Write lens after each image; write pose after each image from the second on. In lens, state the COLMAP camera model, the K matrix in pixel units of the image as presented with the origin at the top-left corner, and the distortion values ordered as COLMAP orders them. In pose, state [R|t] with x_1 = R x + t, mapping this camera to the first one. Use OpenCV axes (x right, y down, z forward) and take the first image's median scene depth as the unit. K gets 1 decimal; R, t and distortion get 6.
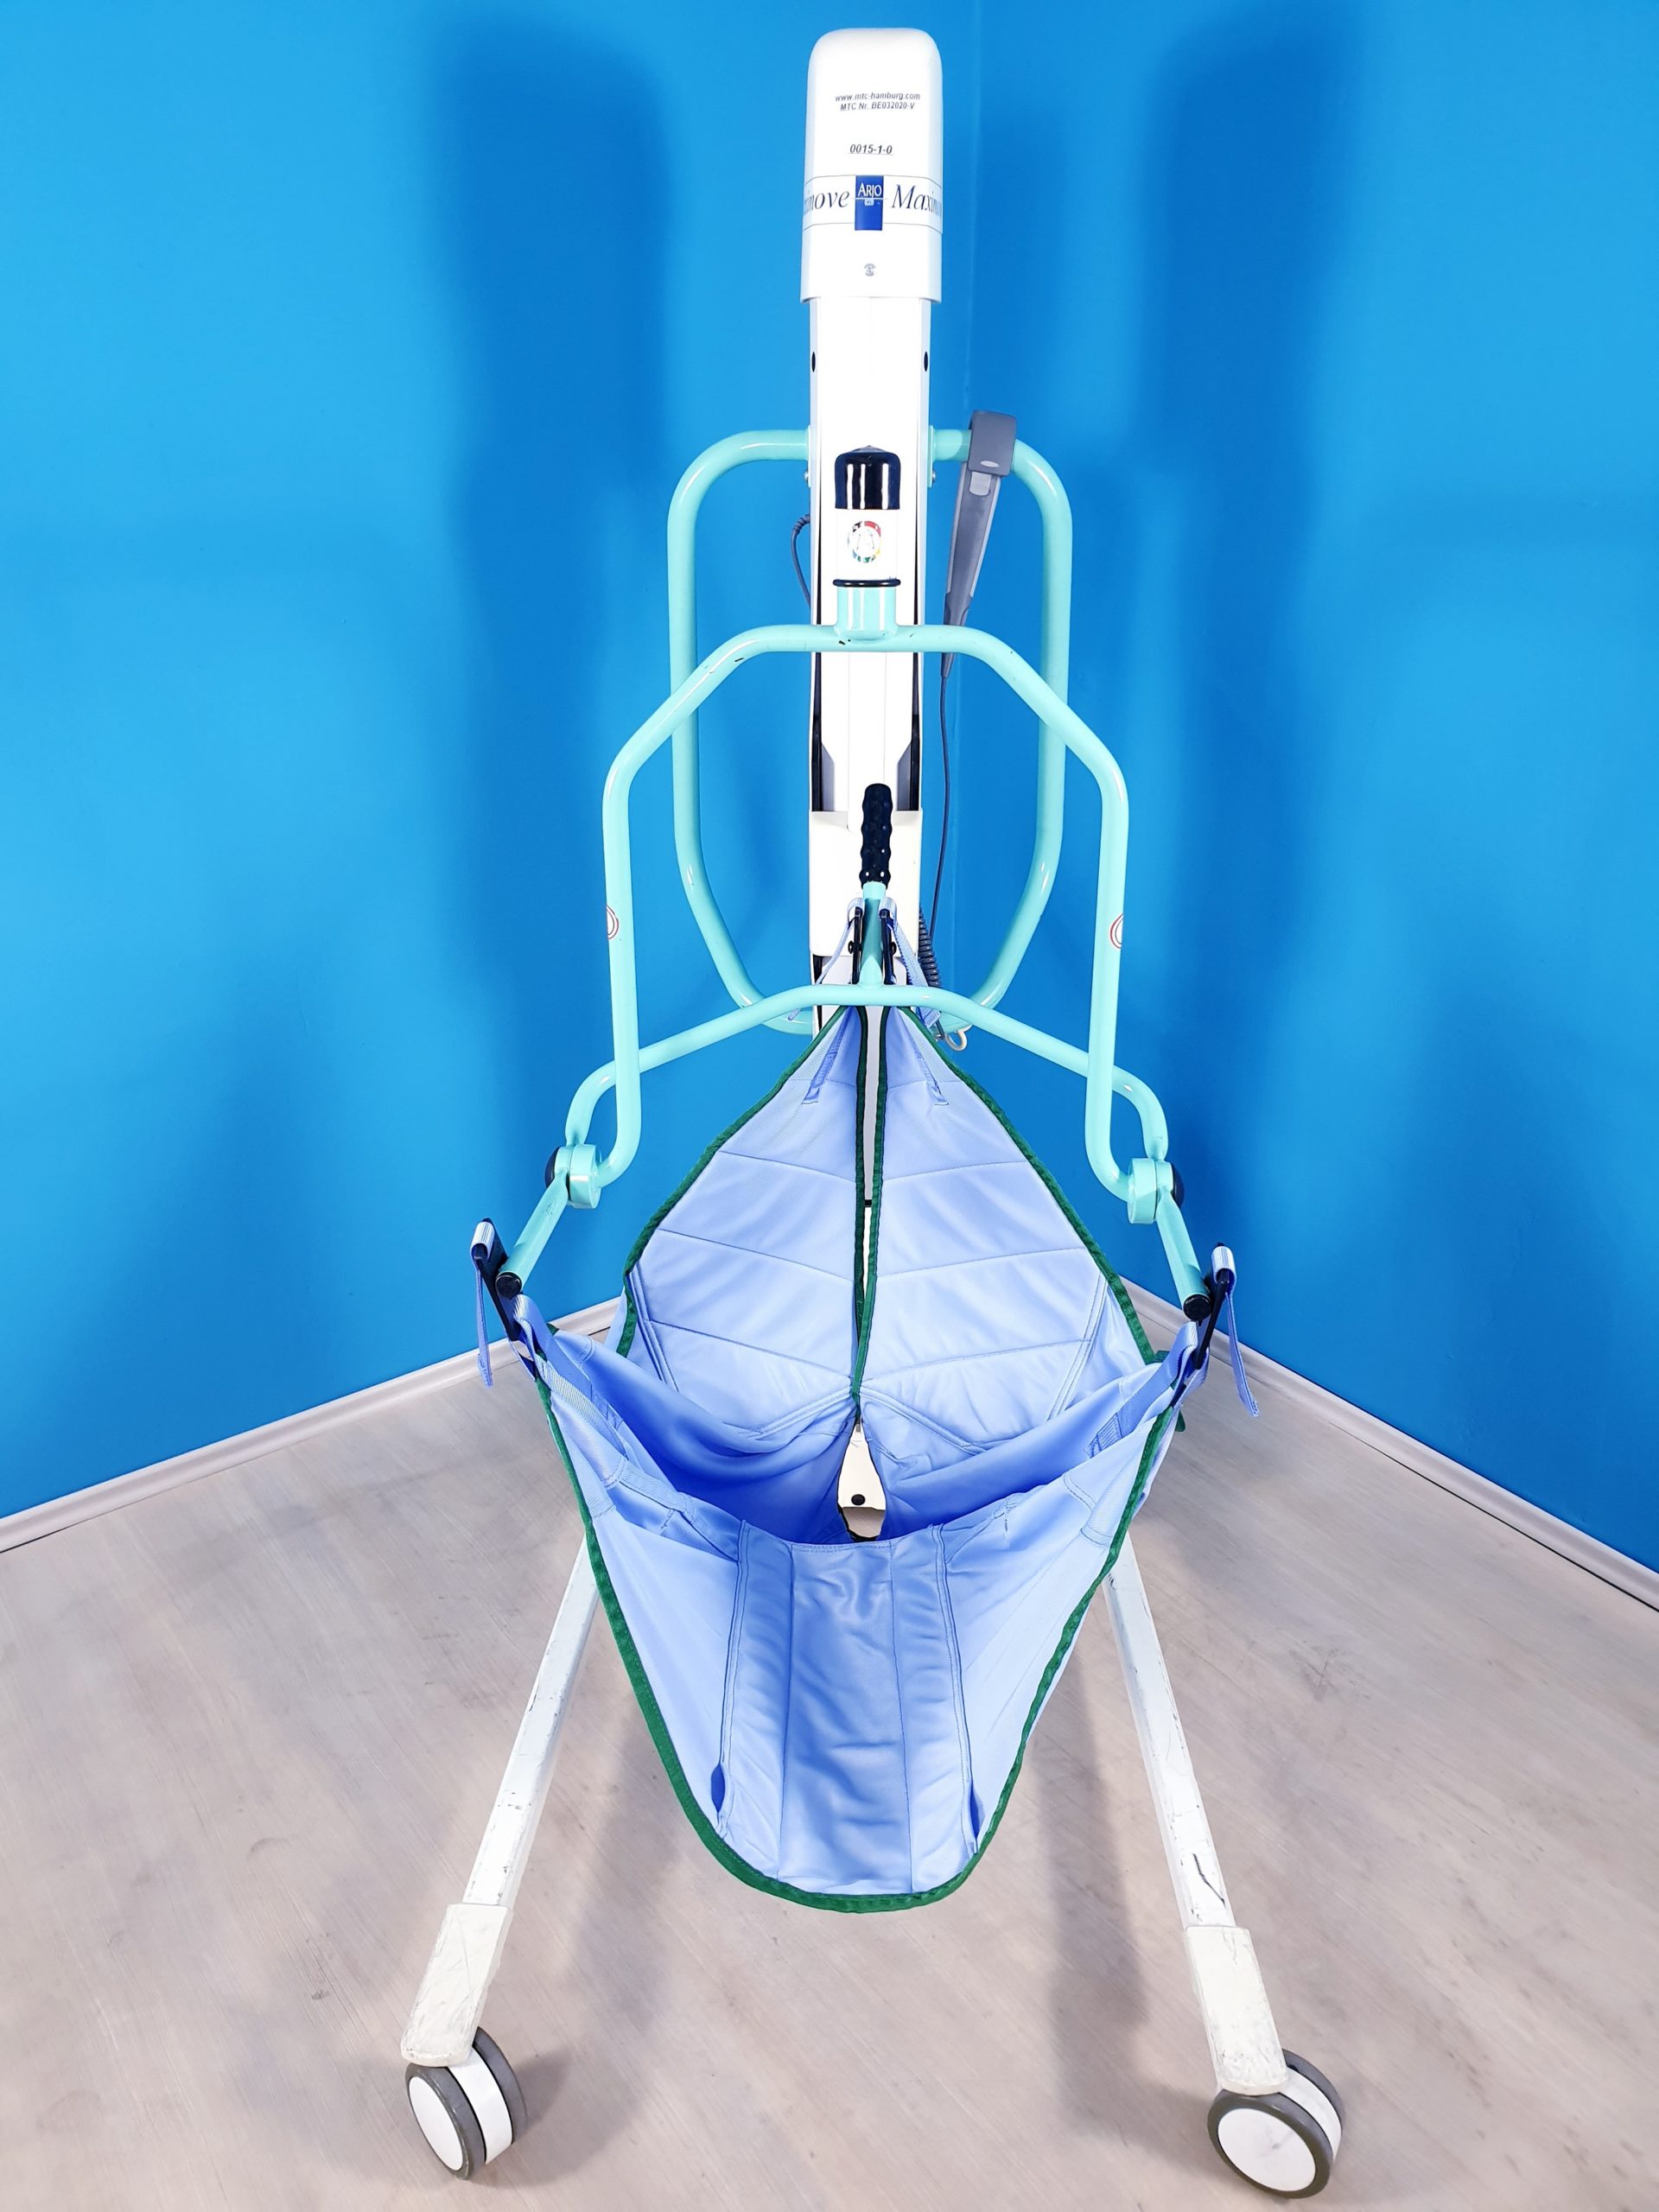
lens RADIAL K [[1703.0, 0, 844.7], [0, 1703.0, 1103.1], [0, 0, 1]] dist [-0.017879, 0.015959]
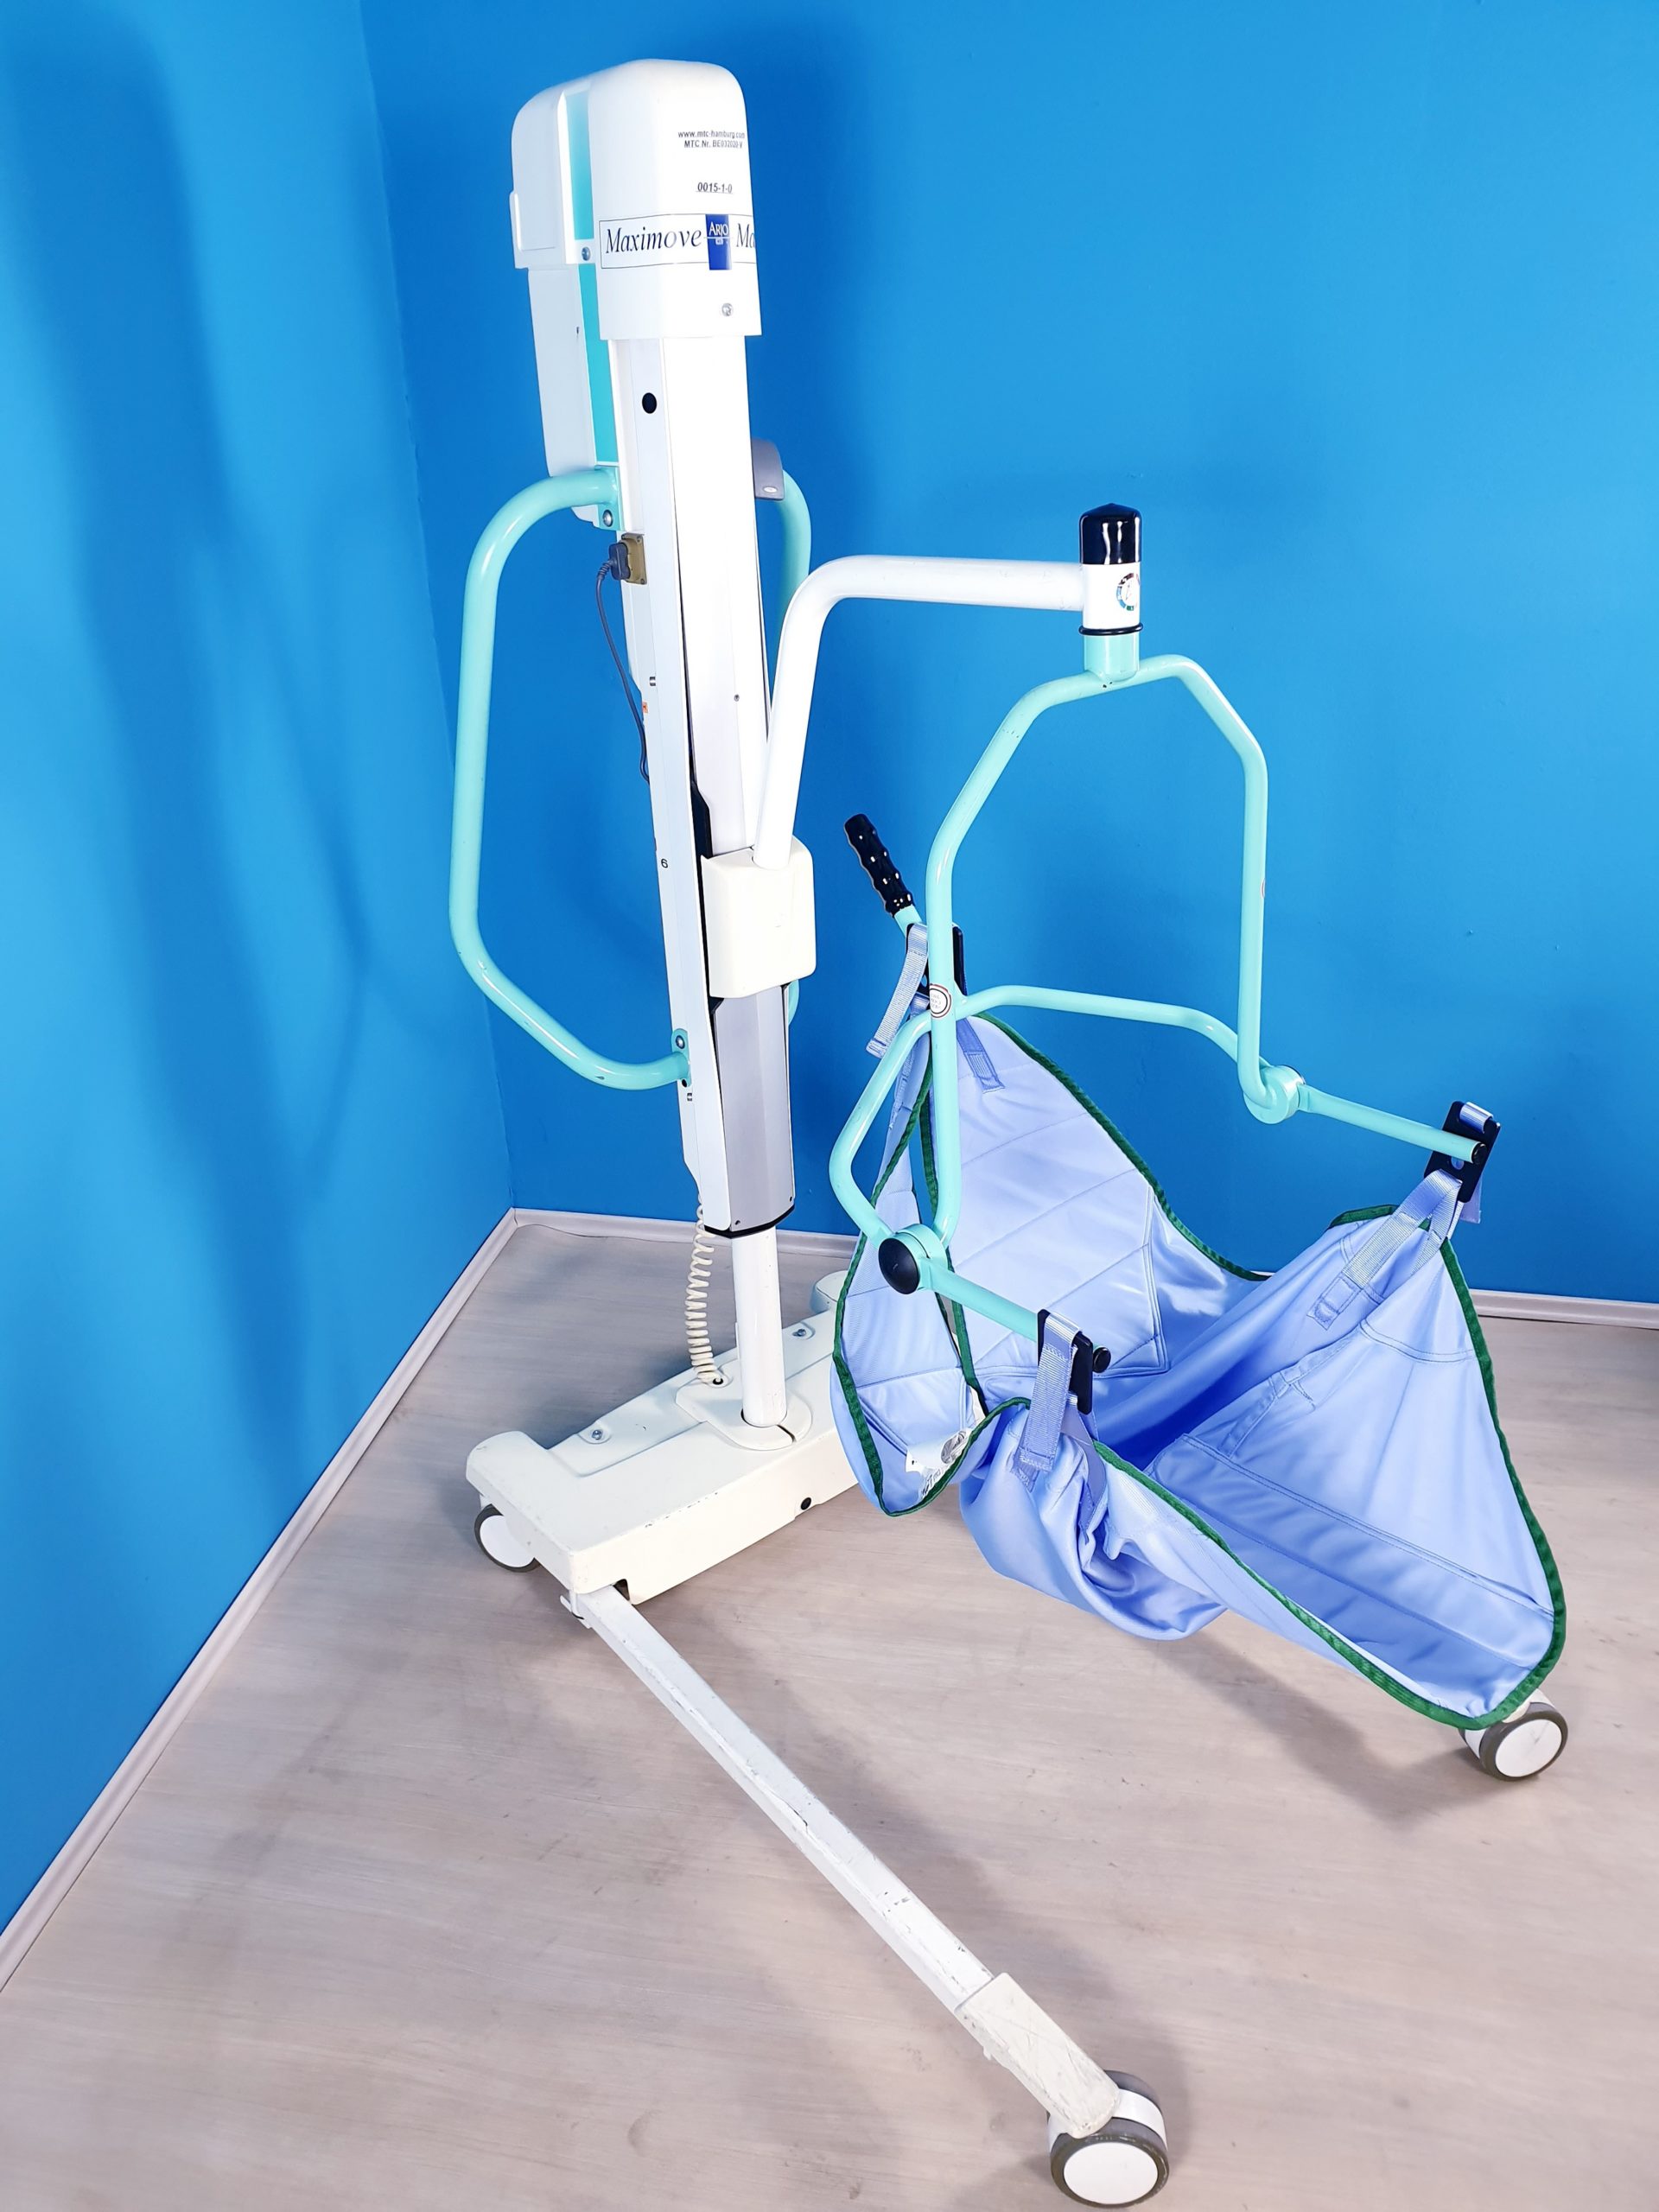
lens RADIAL K [[1703.0, 0, 824.4], [0, 1703.0, 1095.8], [0, 0, 1]] dist [-0.017879, 0.015959]
pose [[0.727599, -0.306067, 0.613941, -0.694557], [0.283457, 0.949116, 0.137228, -0.177516], [-0.624702, 0.074178, 0.777332, 0.231929]]
